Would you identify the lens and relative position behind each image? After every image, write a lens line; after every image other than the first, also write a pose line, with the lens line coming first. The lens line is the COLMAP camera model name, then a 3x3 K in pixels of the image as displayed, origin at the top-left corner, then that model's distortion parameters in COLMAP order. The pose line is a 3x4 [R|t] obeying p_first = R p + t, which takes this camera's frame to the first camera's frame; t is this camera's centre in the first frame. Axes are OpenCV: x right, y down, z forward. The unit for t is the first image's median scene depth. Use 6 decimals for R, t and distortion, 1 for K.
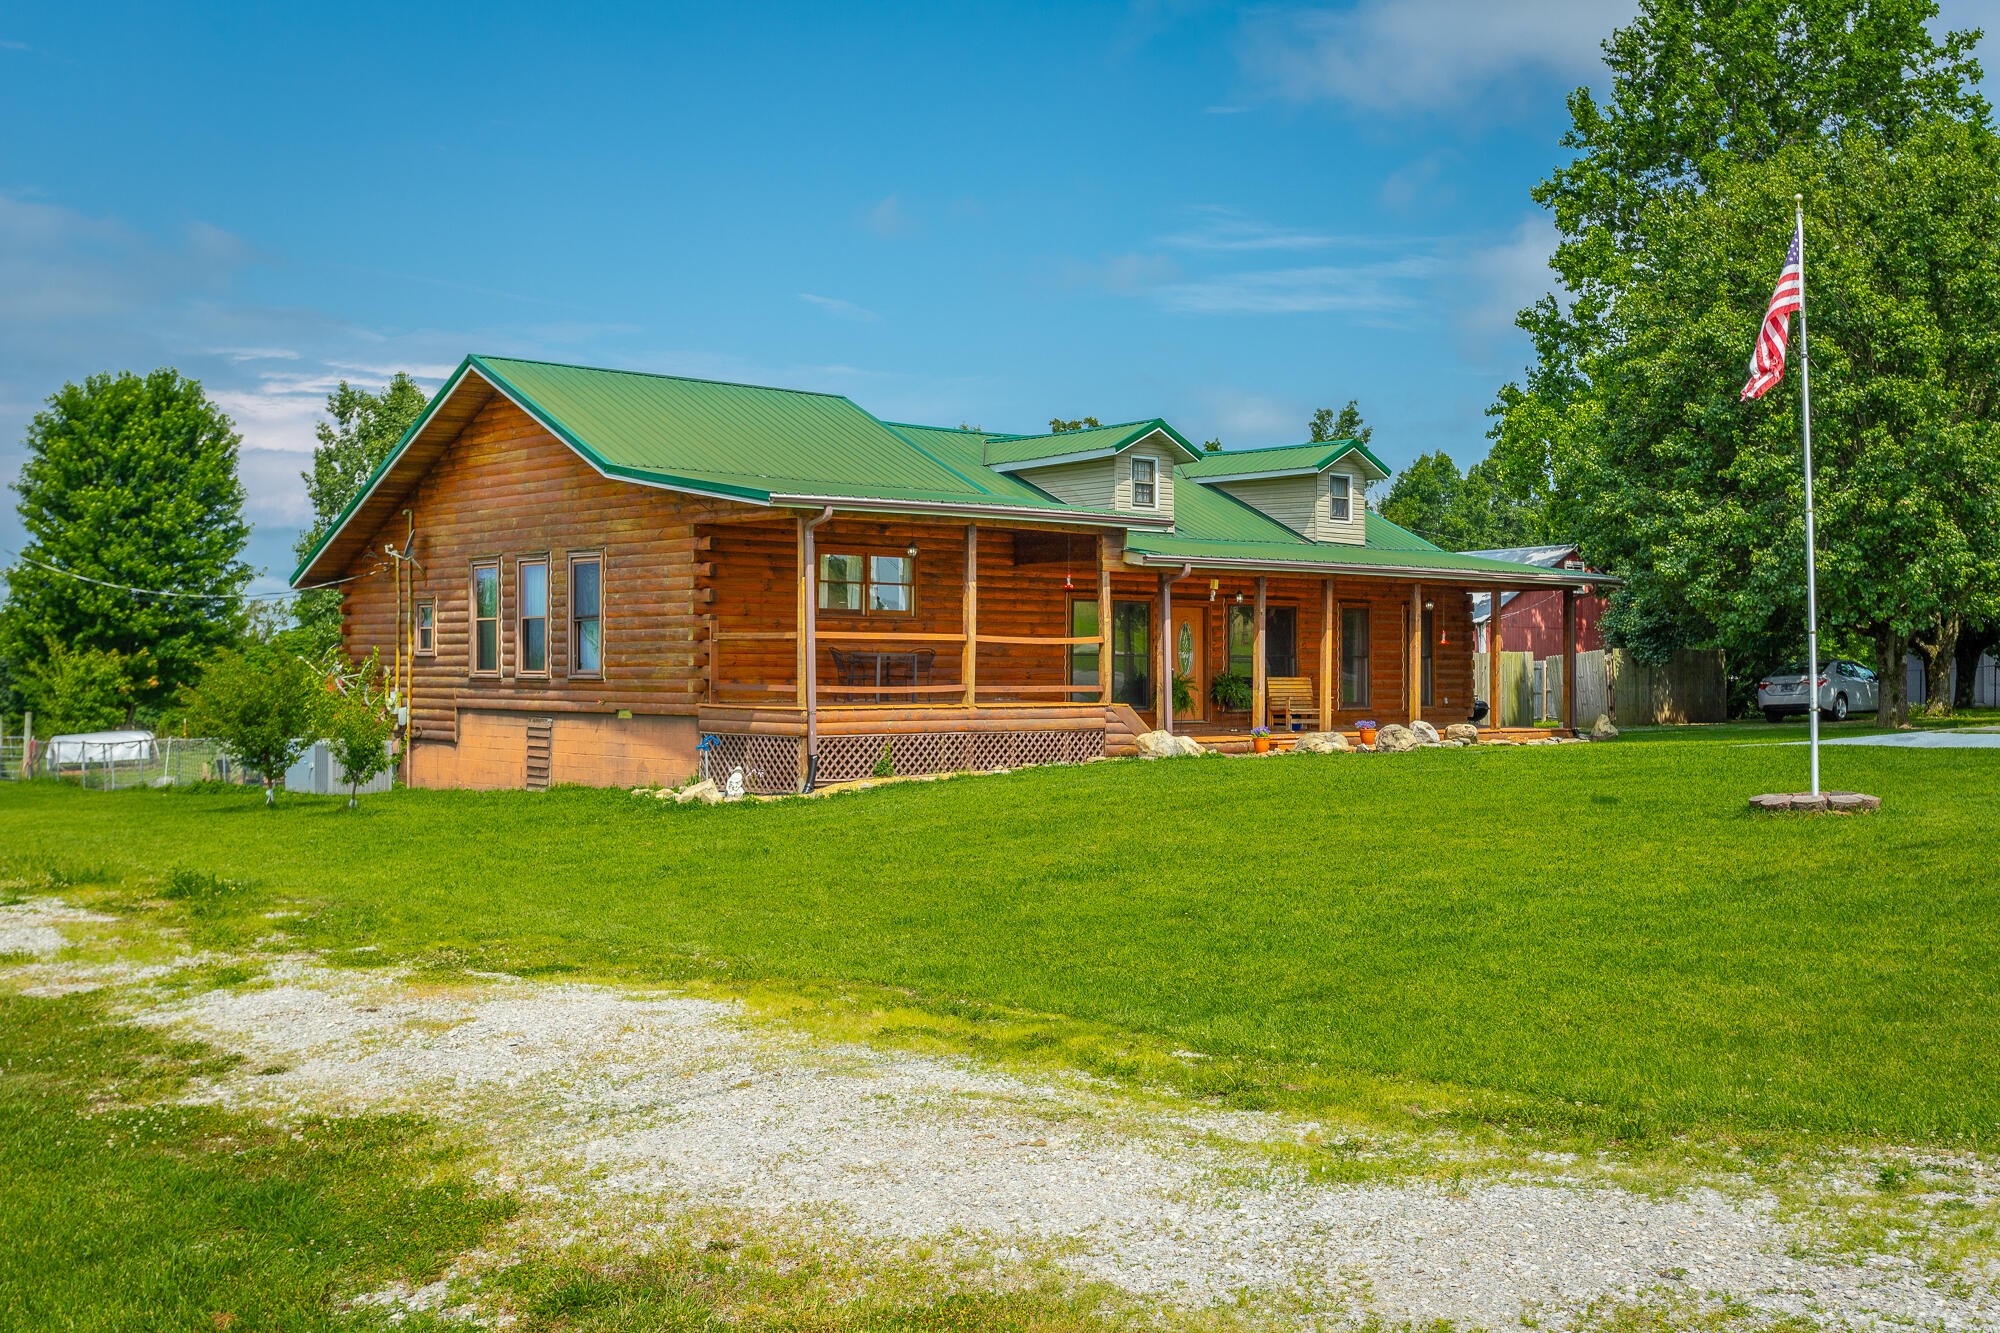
lens RADIAL K [[2260.8, 0, 1001.1], [0, 2260.8, 562.3], [0, 0, 1]] dist [0.033810, -0.044429]
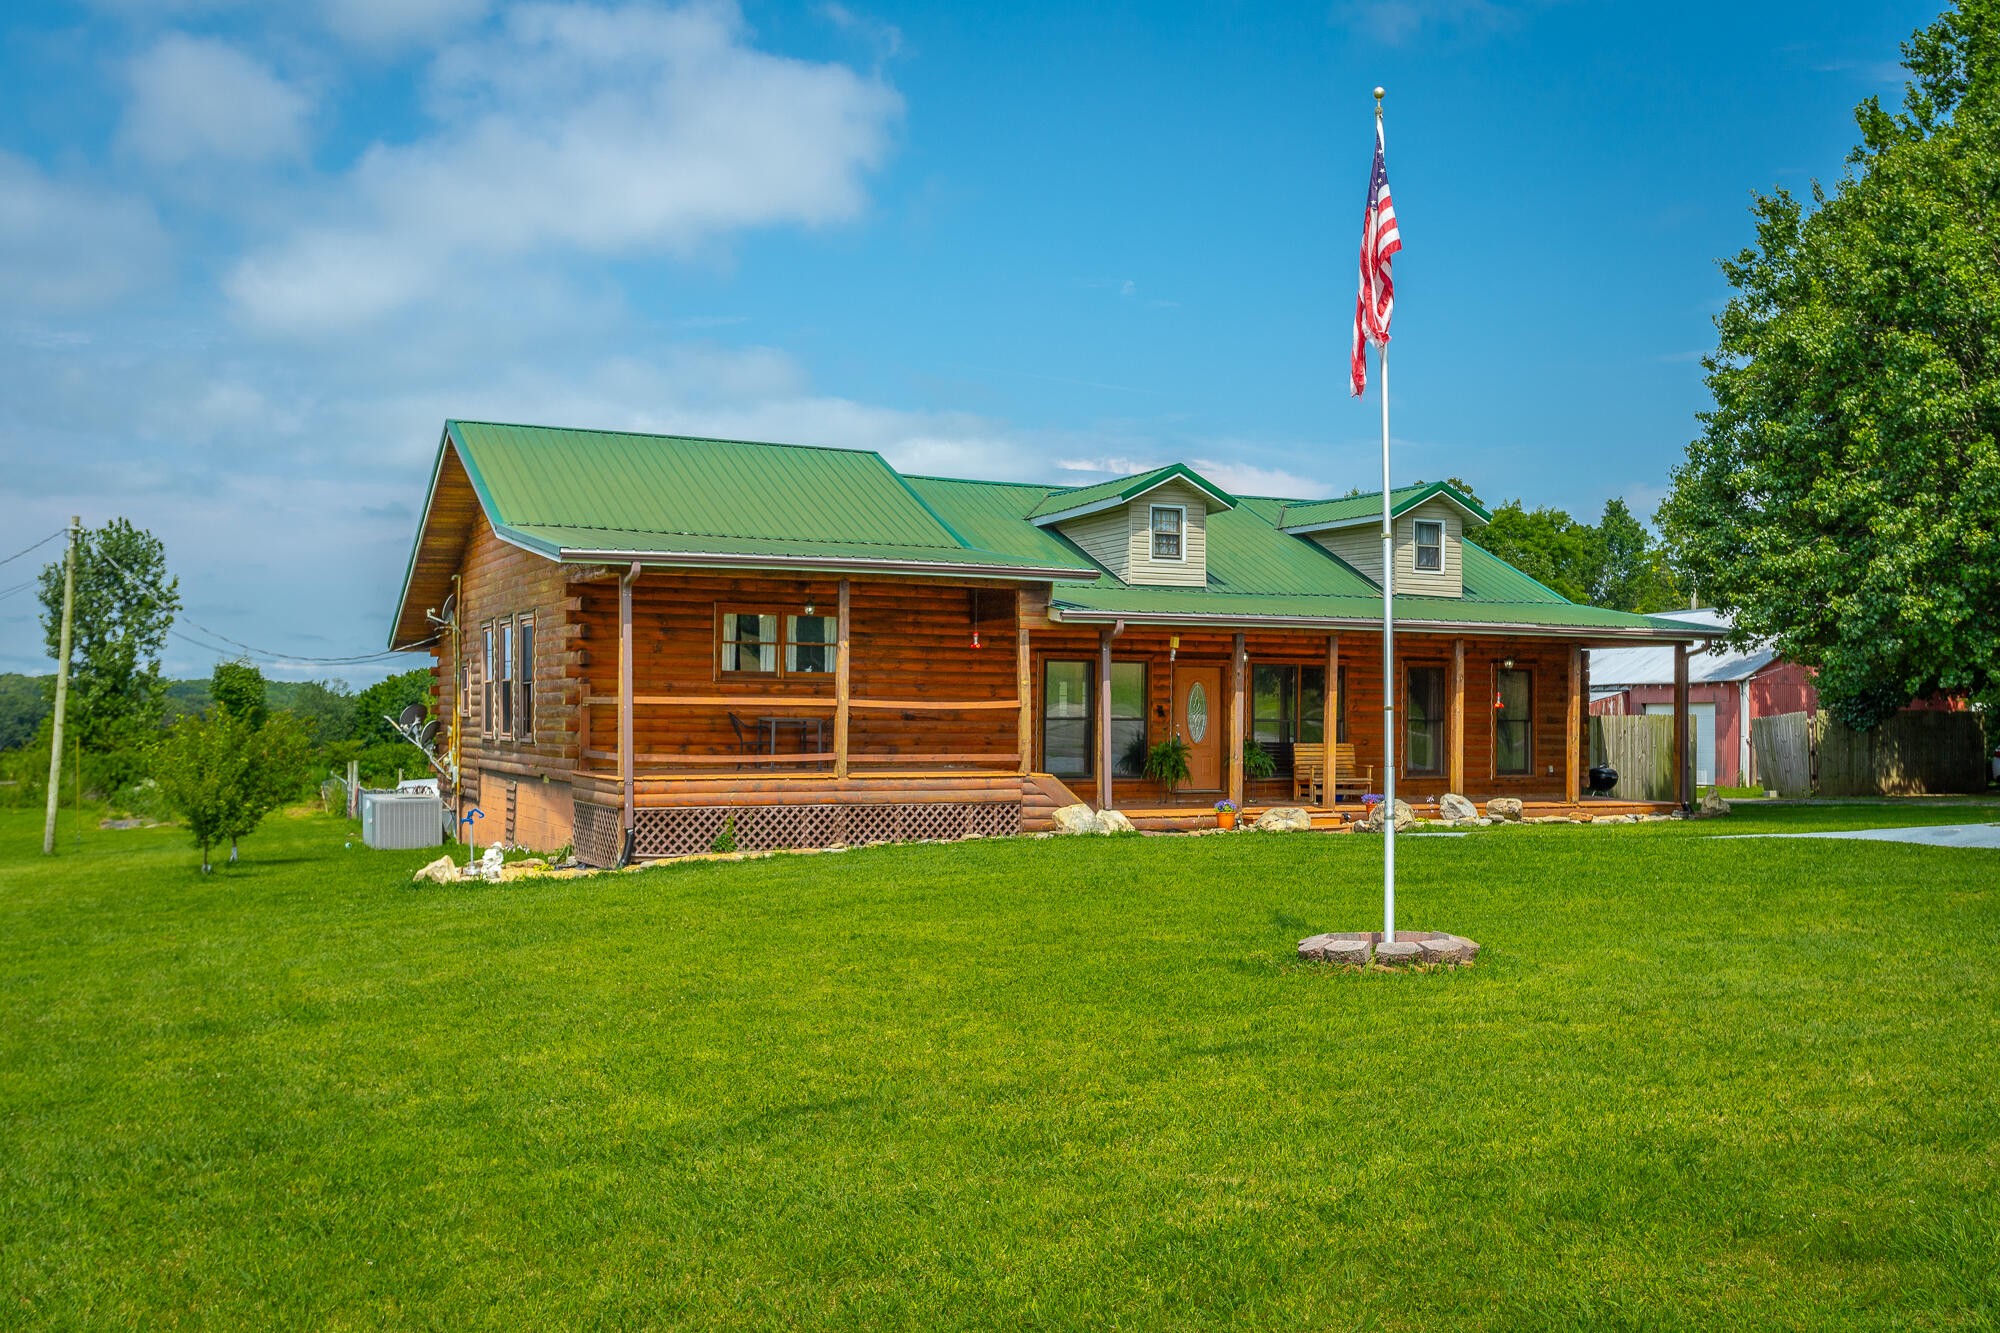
lens RADIAL K [[1972.4, 0, 1000.0], [0, 1972.4, 666.5], [0, 0, 1]] dist [0.014684, 0.014762]
pose [[0.960104, -0.003126, -0.279625, 0.251424], [0.009272, 0.999744, 0.020662, 0.002500], [0.279489, -0.022431, 0.959887, 0.225871]]
